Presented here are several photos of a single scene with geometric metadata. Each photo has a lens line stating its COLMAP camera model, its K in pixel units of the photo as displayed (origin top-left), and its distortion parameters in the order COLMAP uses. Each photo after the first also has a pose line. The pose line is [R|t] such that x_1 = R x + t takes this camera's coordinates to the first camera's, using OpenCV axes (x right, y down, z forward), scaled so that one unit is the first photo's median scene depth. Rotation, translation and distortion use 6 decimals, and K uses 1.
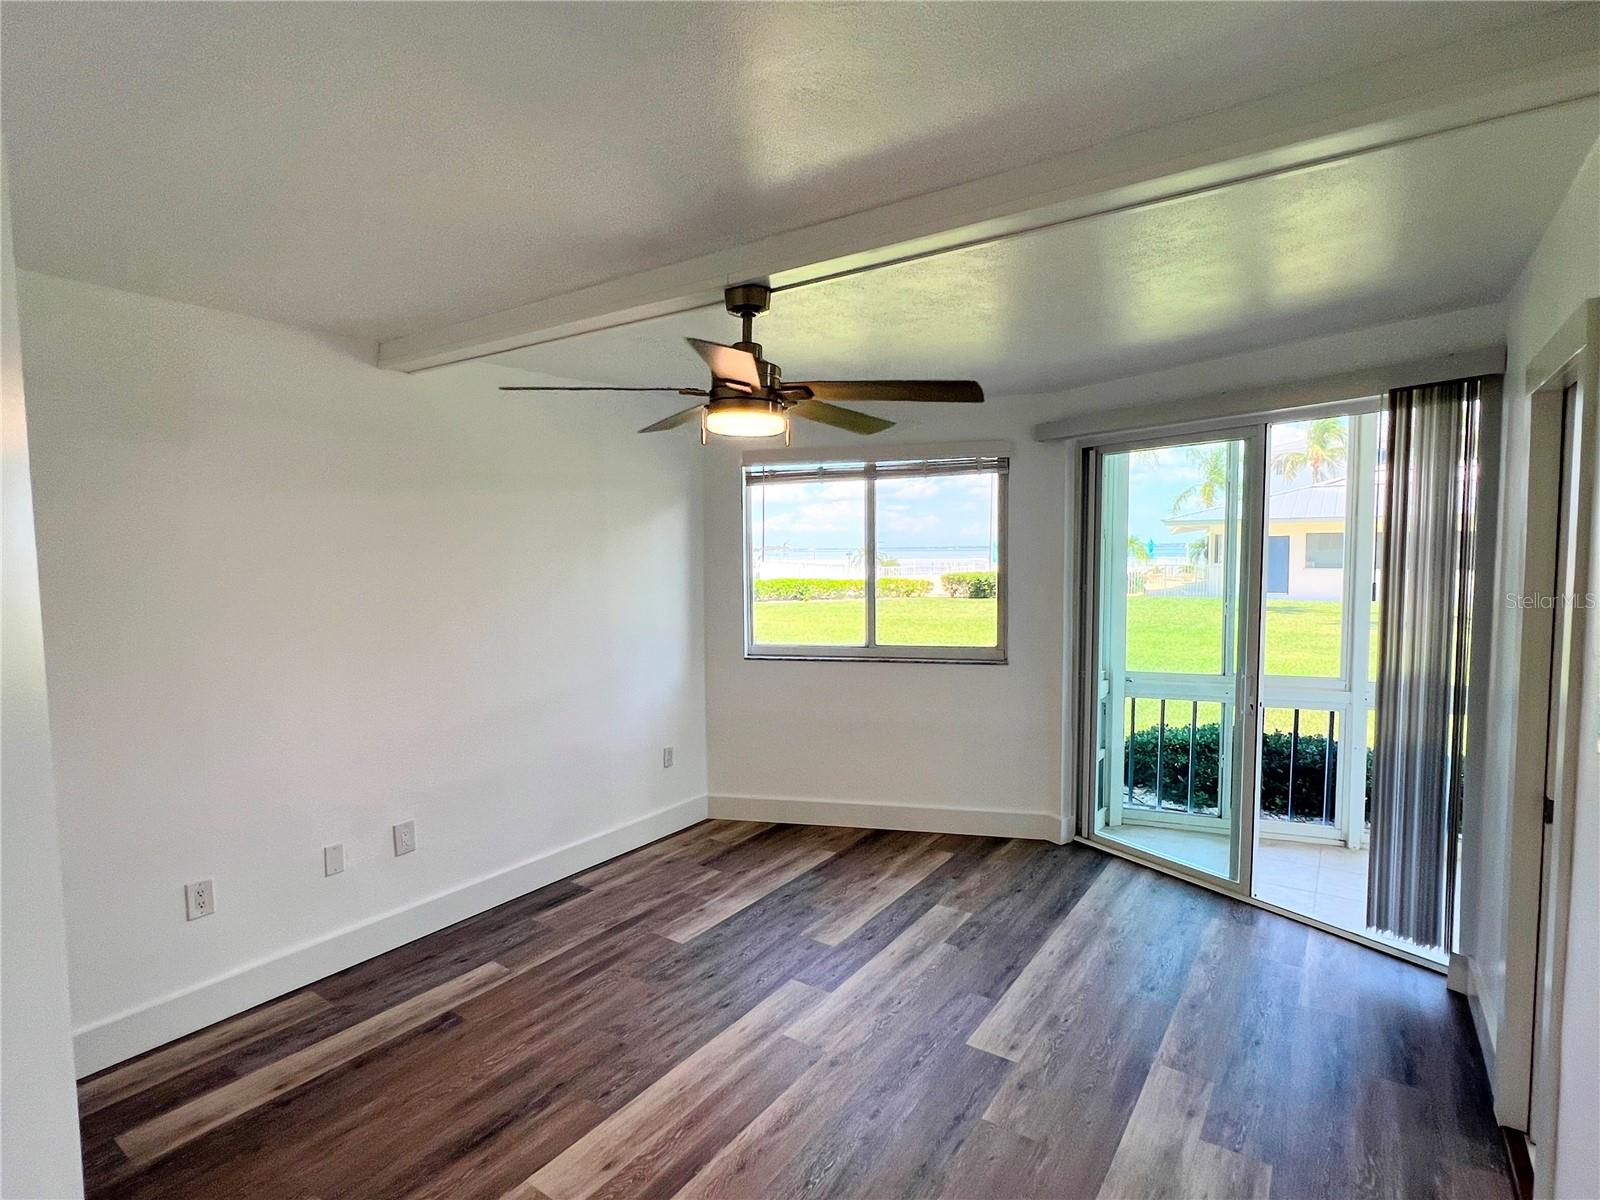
lens RADIAL K [[843.0, 0, 832.0], [0, 843.0, 604.6], [0, 0, 1]] dist [-0.003644, -0.001539]
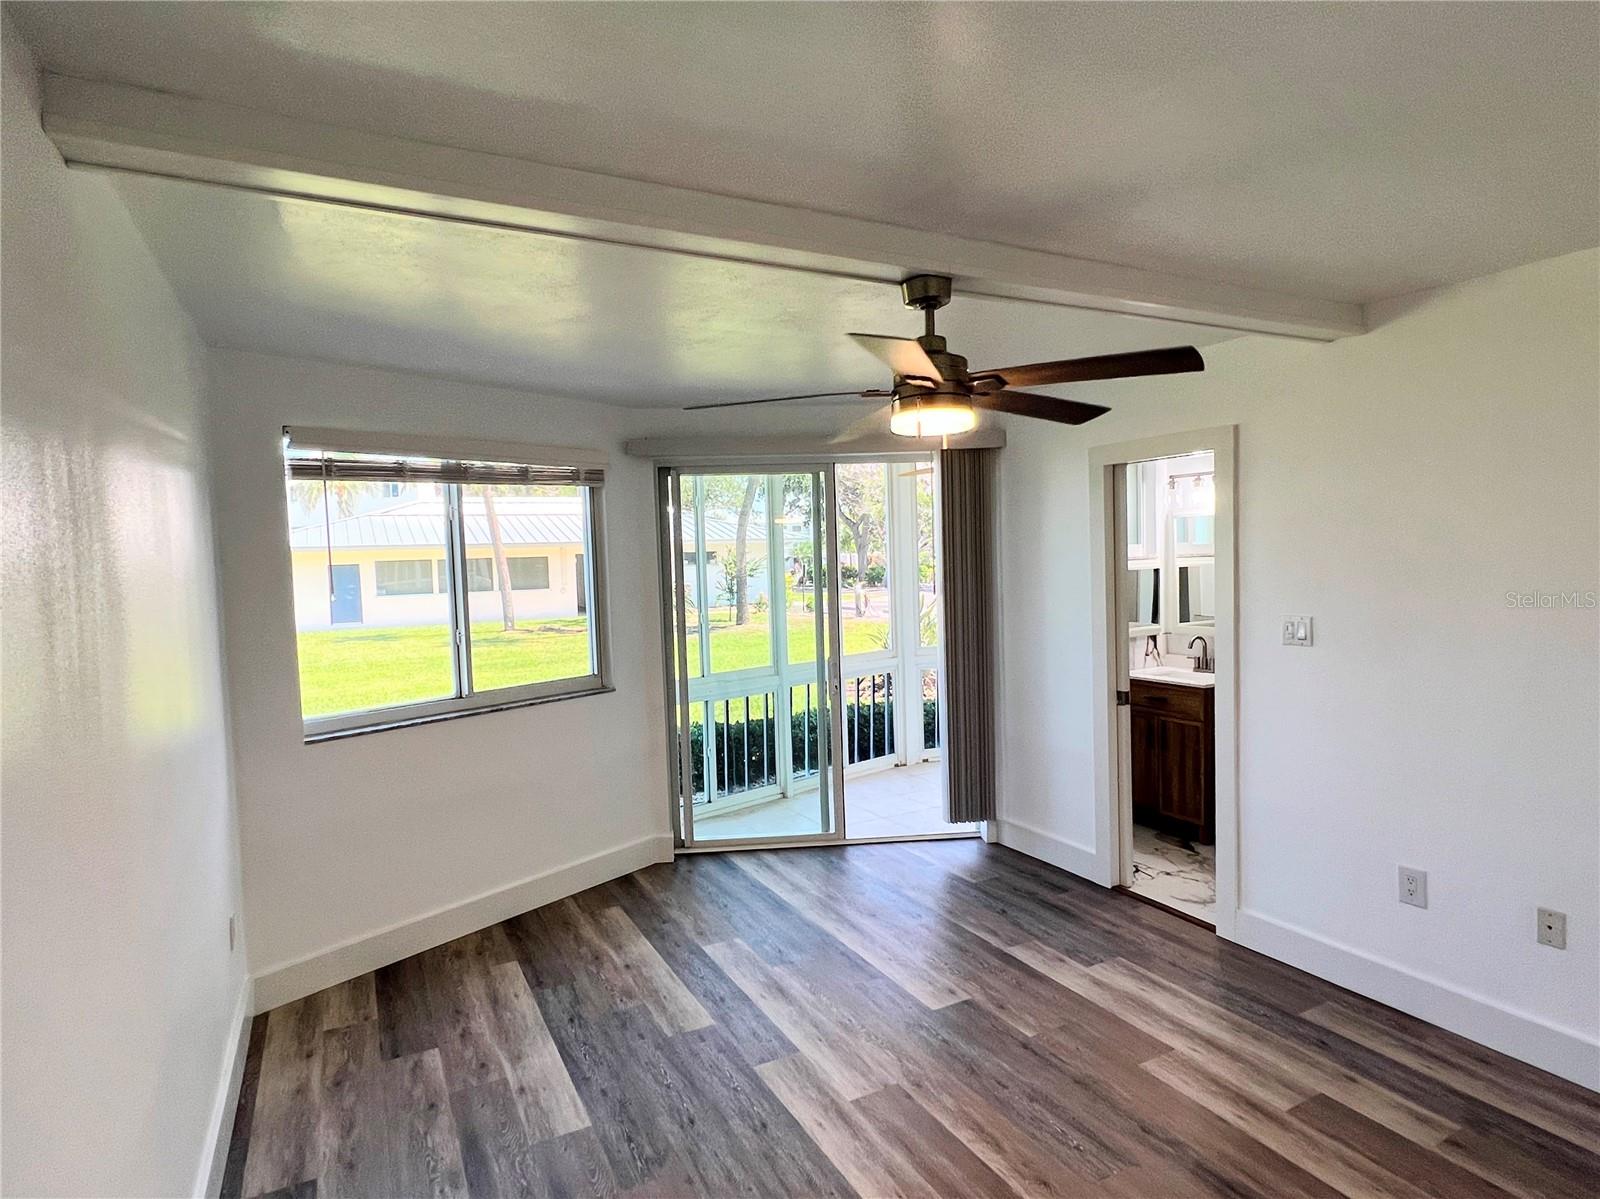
lens RADIAL K [[843.0, 0, 832.0], [0, 843.0, 604.1], [0, 0, 1]] dist [-0.003644, -0.001539]
pose [[0.464012, -0.054271, 0.884165, -0.573078], [0.087308, 0.996064, 0.015320, -0.020898], [-0.881516, 0.070086, 0.466924, 0.389077]]
